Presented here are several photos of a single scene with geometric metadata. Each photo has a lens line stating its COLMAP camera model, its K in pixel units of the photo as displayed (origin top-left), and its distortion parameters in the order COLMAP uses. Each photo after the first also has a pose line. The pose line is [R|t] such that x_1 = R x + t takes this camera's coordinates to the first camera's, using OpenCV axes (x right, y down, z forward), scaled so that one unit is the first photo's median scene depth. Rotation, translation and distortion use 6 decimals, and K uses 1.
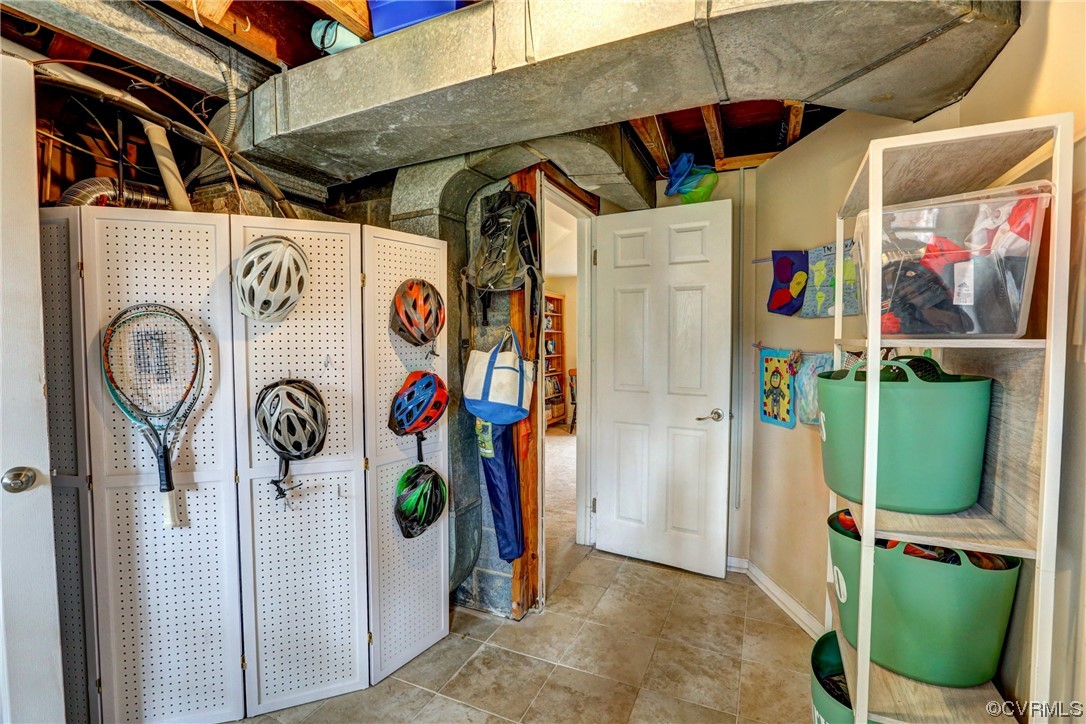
lens RADIAL K [[494.9, 0, 545.3], [0, 494.9, 363.2], [0, 0, 1]] dist [-0.018822, 0.000490]
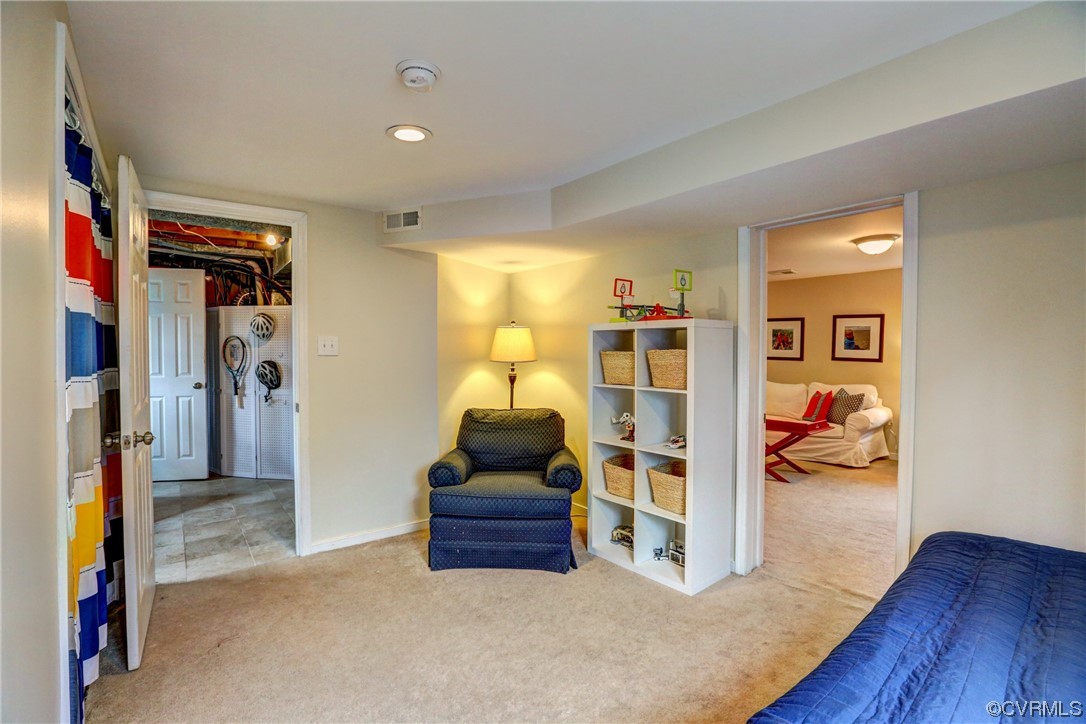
lens RADIAL K [[494.9, 0, 540.4], [0, 494.9, 361.5], [0, 0, 1]] dist [-0.018822, 0.000490]
pose [[0.885129, 0.012961, -0.465164, 2.358483], [-0.018916, 0.999788, -0.008137, 0.030604], [0.464960, 0.016001, 0.885187, -0.866338]]
